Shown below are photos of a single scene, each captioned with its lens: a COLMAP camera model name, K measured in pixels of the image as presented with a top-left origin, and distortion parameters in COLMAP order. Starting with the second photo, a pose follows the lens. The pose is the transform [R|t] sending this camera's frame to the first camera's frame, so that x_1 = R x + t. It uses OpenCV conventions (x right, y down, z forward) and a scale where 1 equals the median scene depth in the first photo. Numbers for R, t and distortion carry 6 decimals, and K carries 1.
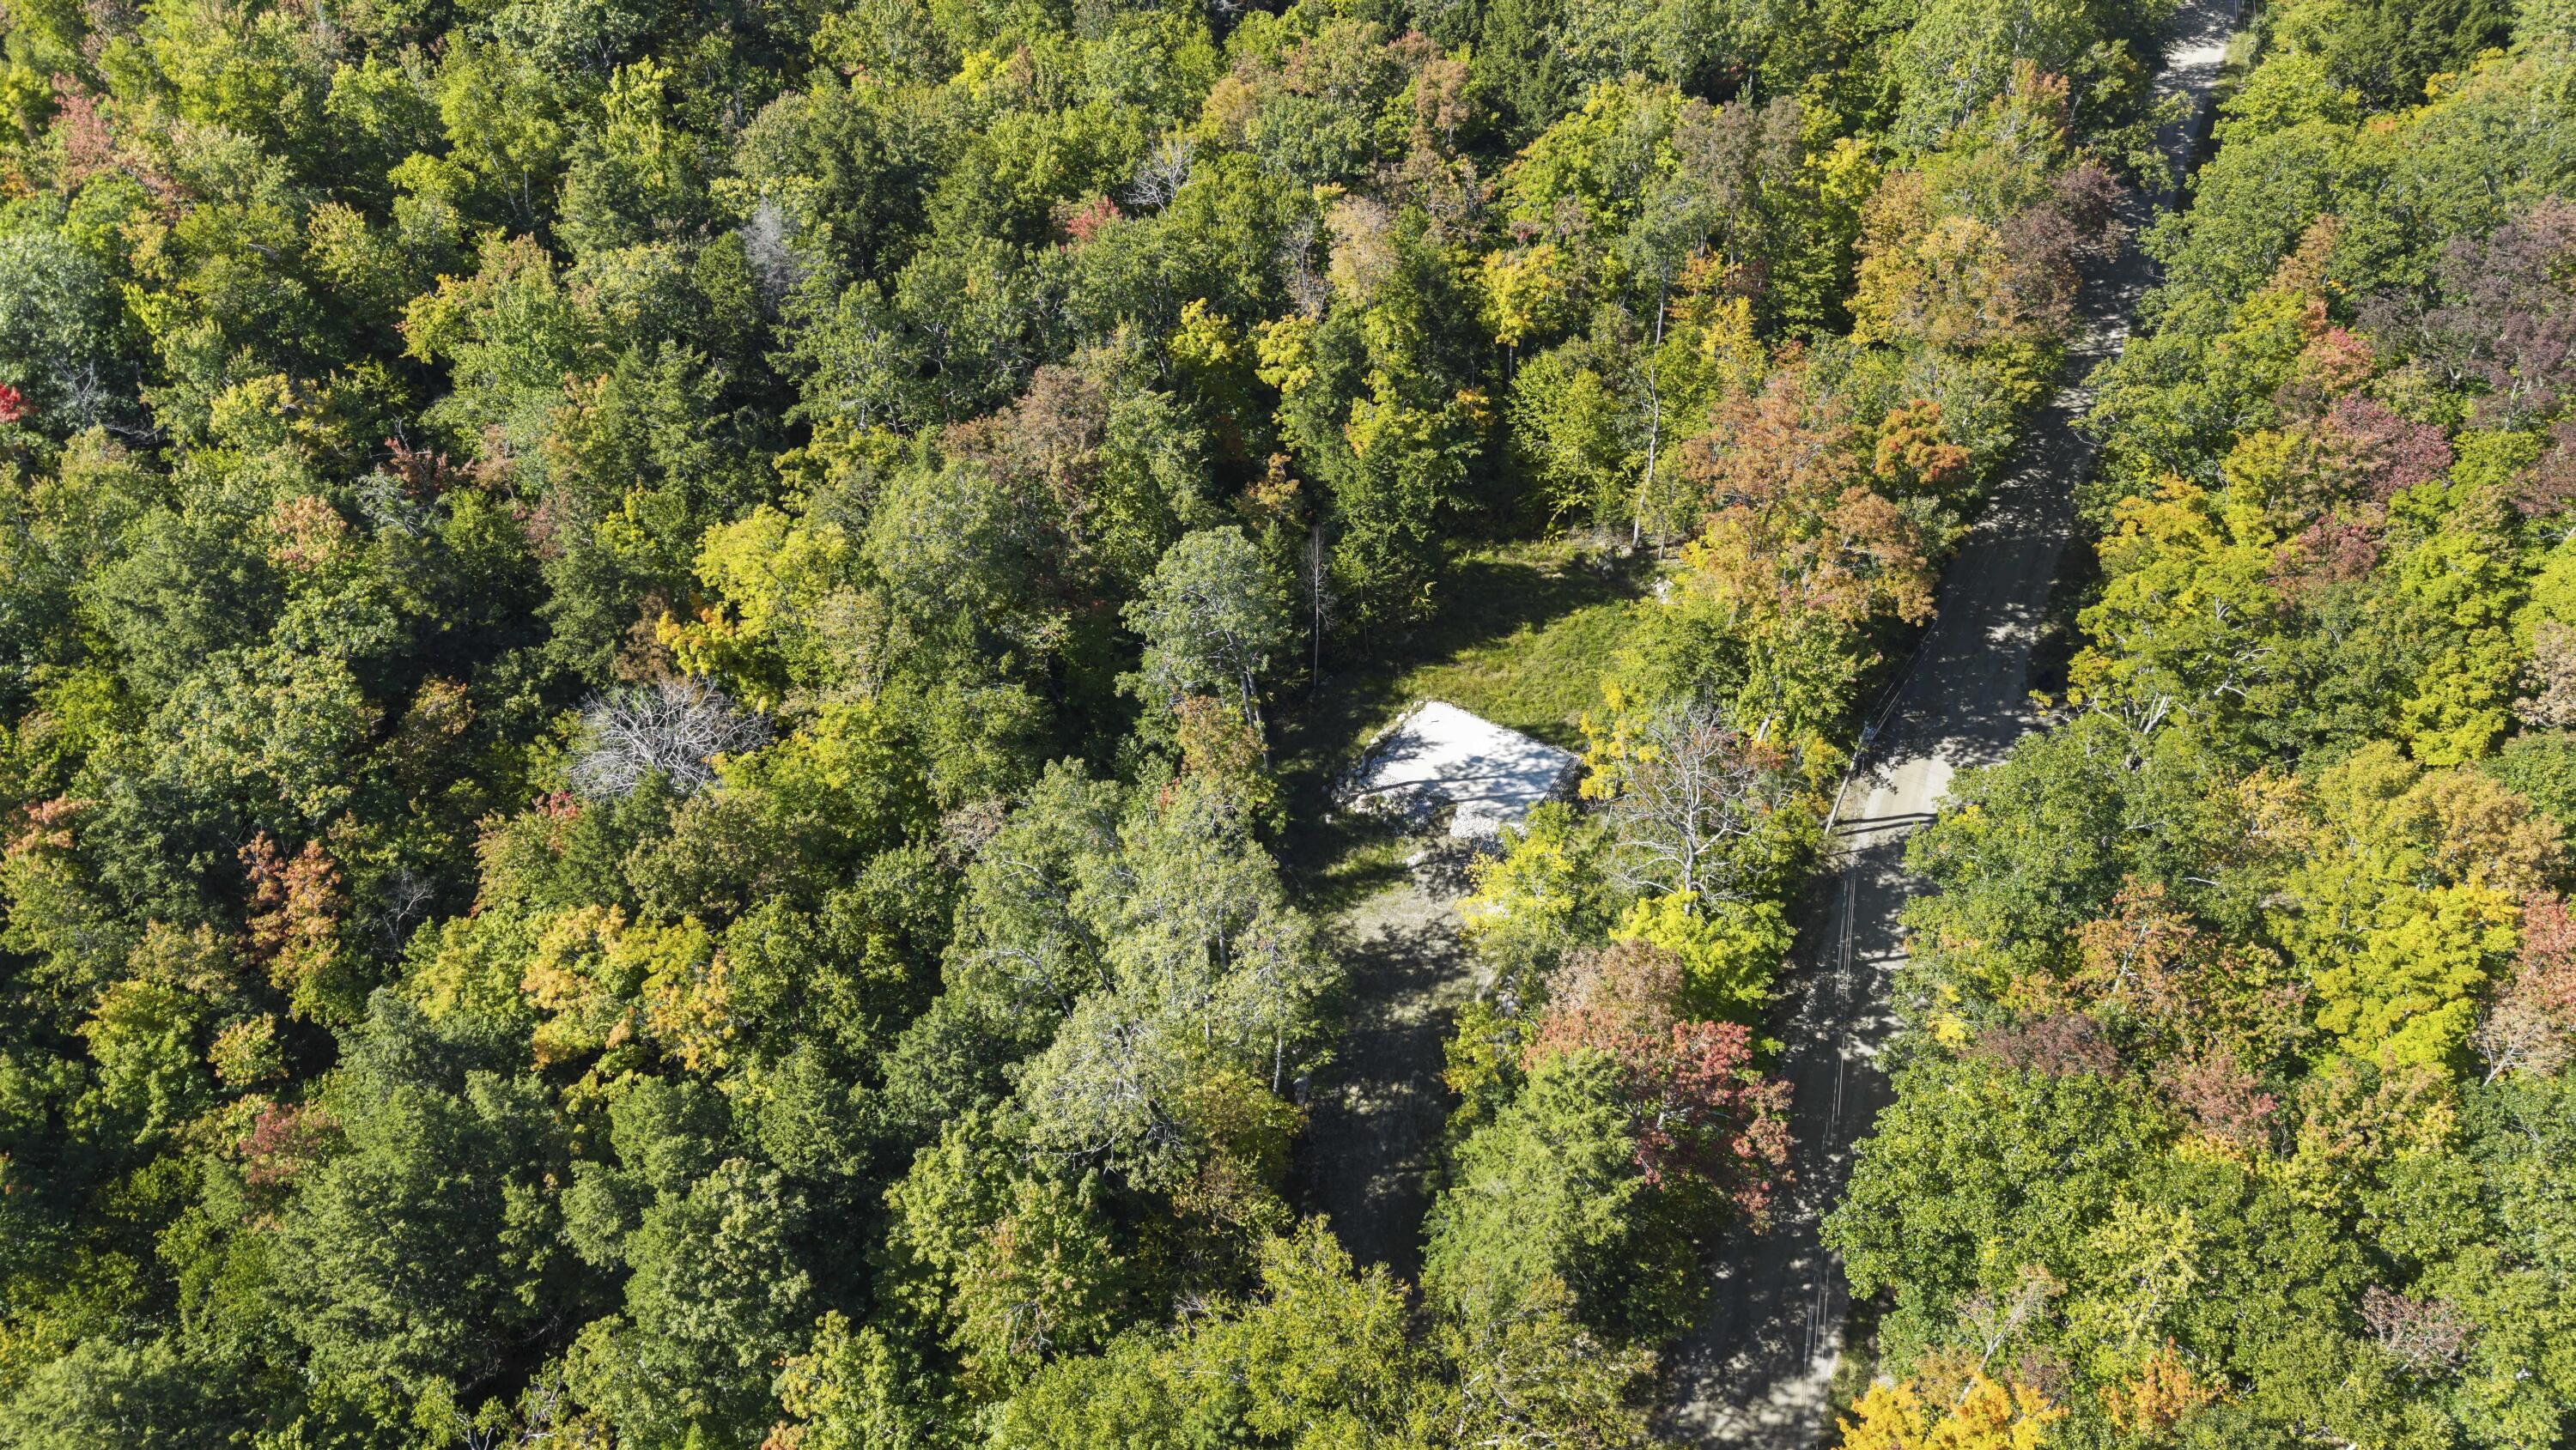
lens RADIAL K [[1710.9, 0, 1305.9], [0, 1710.9, 732.0], [0, 0, 1]] dist [0.000713, -0.014709]
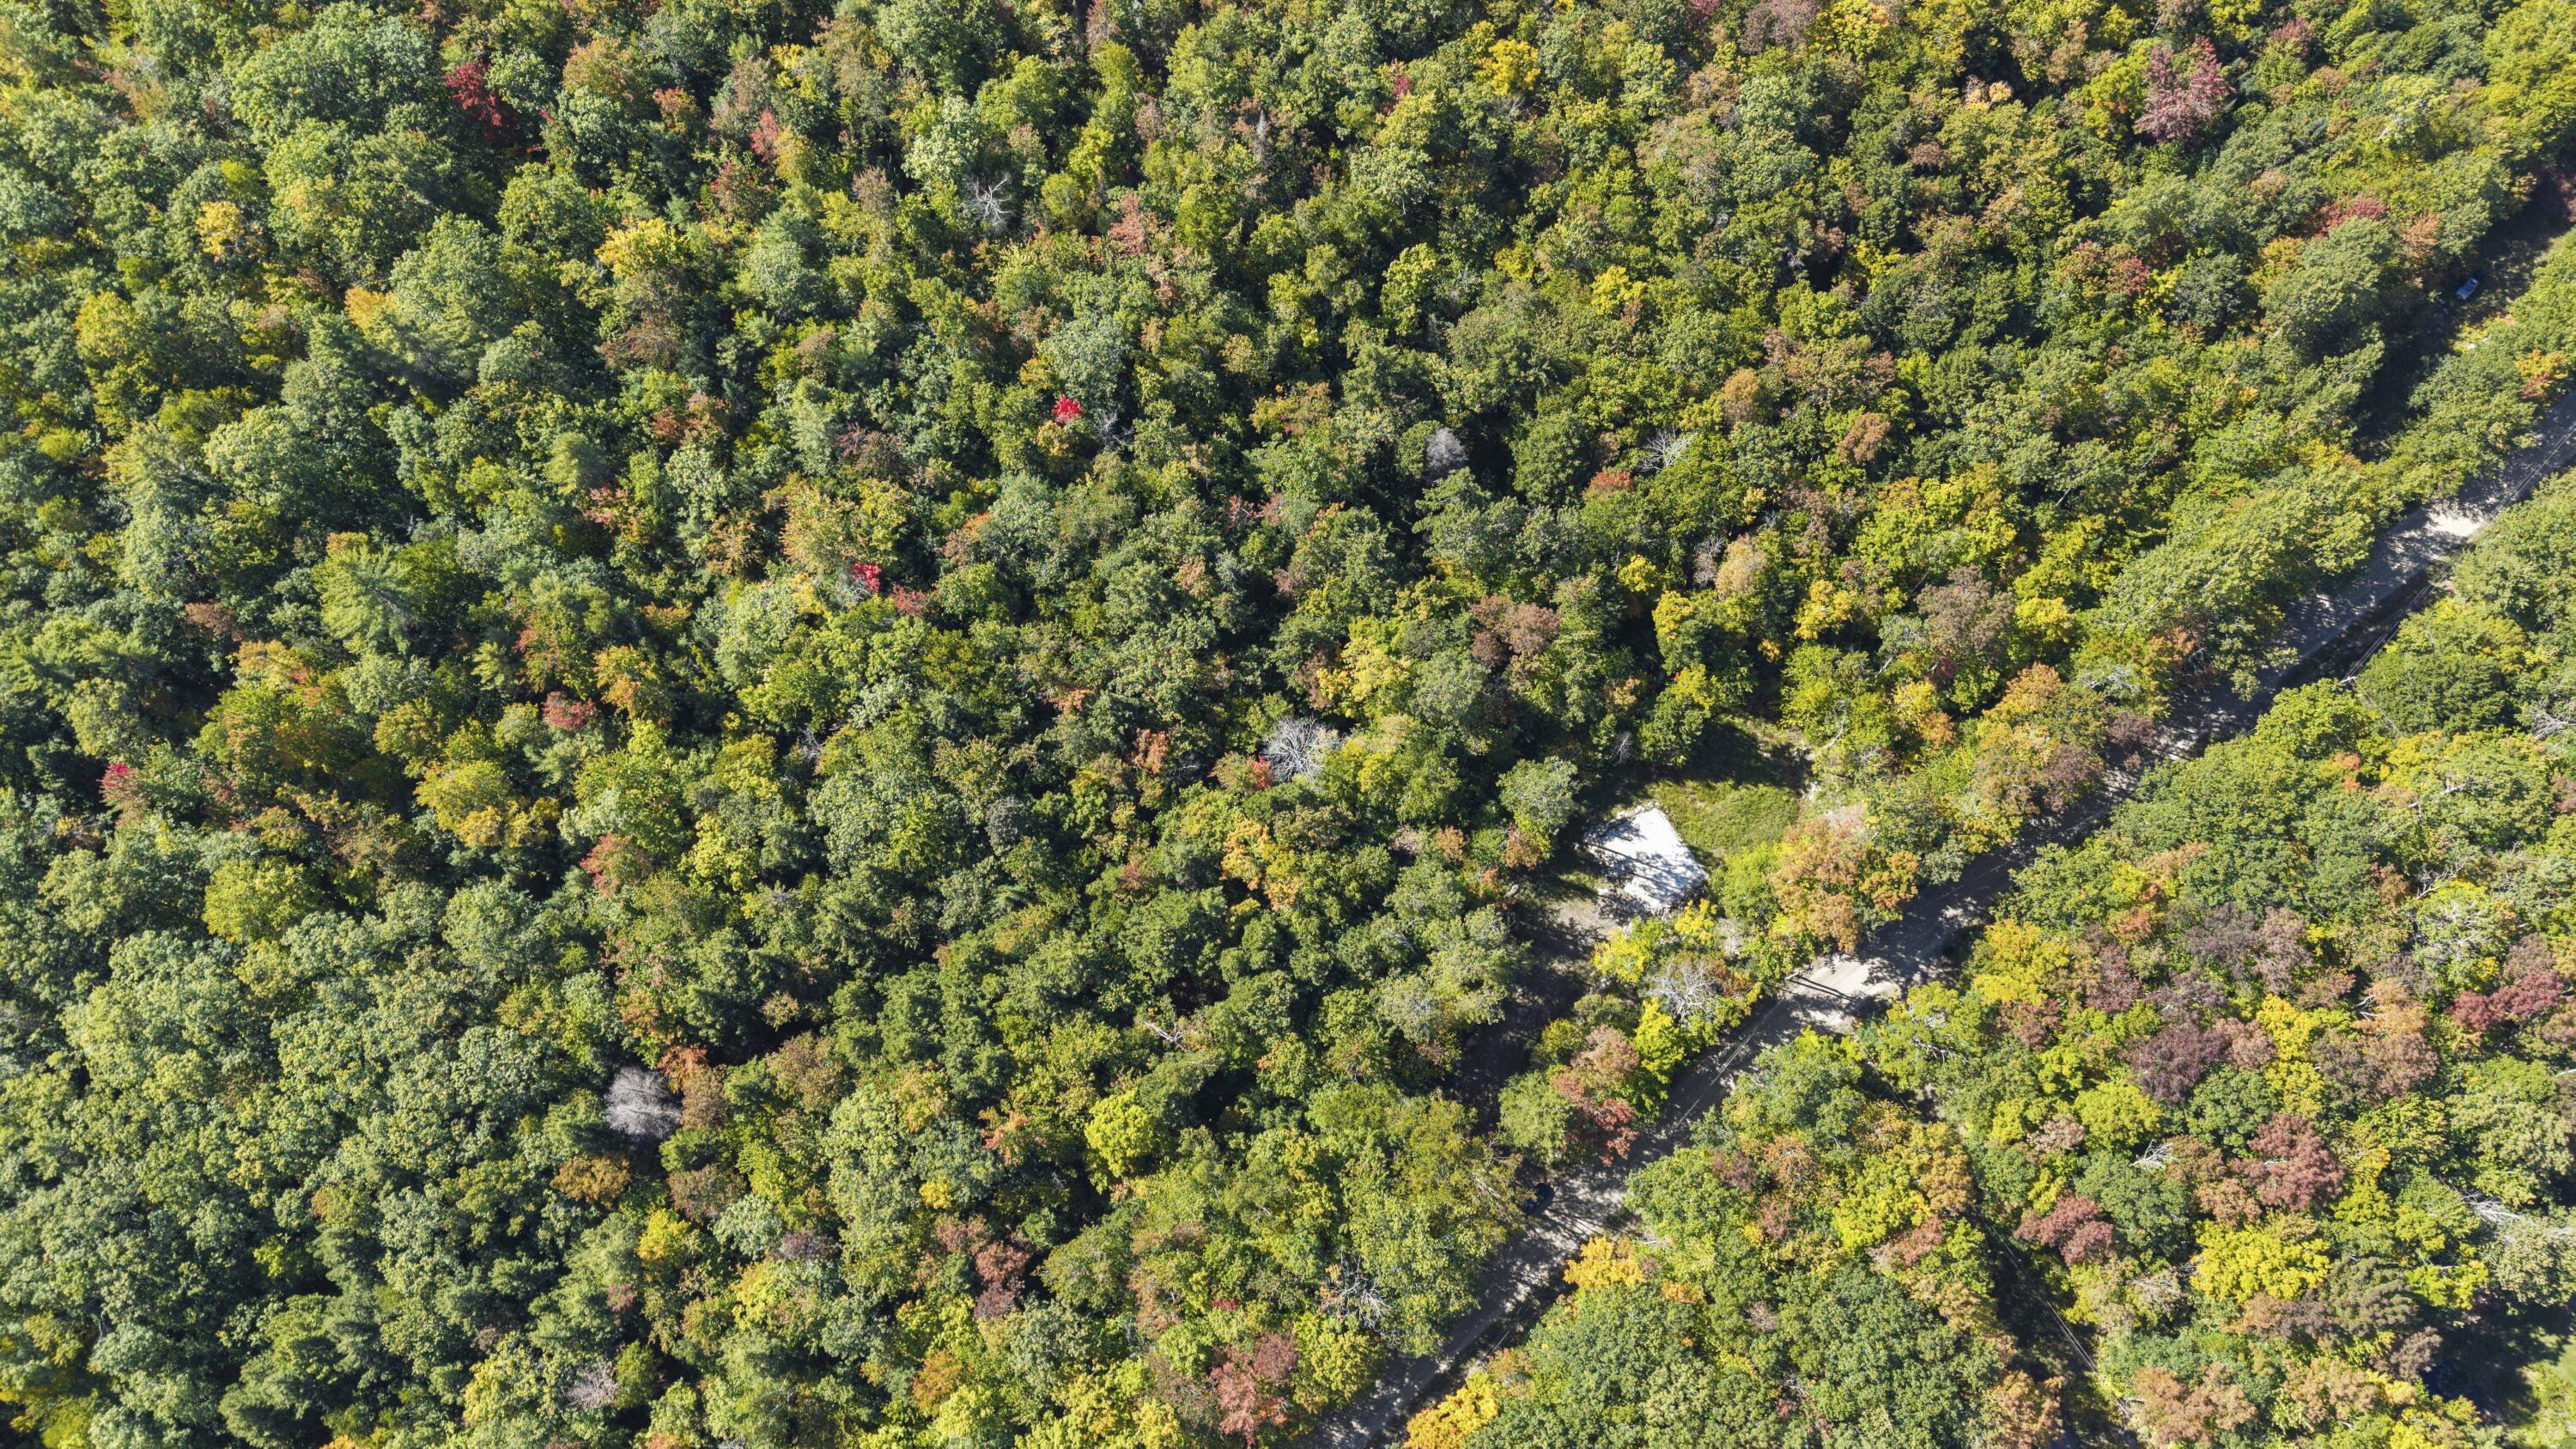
lens RADIAL K [[1711.3, 0, 1270.1], [0, 1711.3, 720.2], [0, 0, 1]] dist [0.000713, -0.014709]
pose [[0.886791, 0.438855, -0.144942, -0.083438], [-0.327446, 0.817911, 0.473075, -0.924412], [0.326161, -0.372058, 0.869018, -0.846453]]
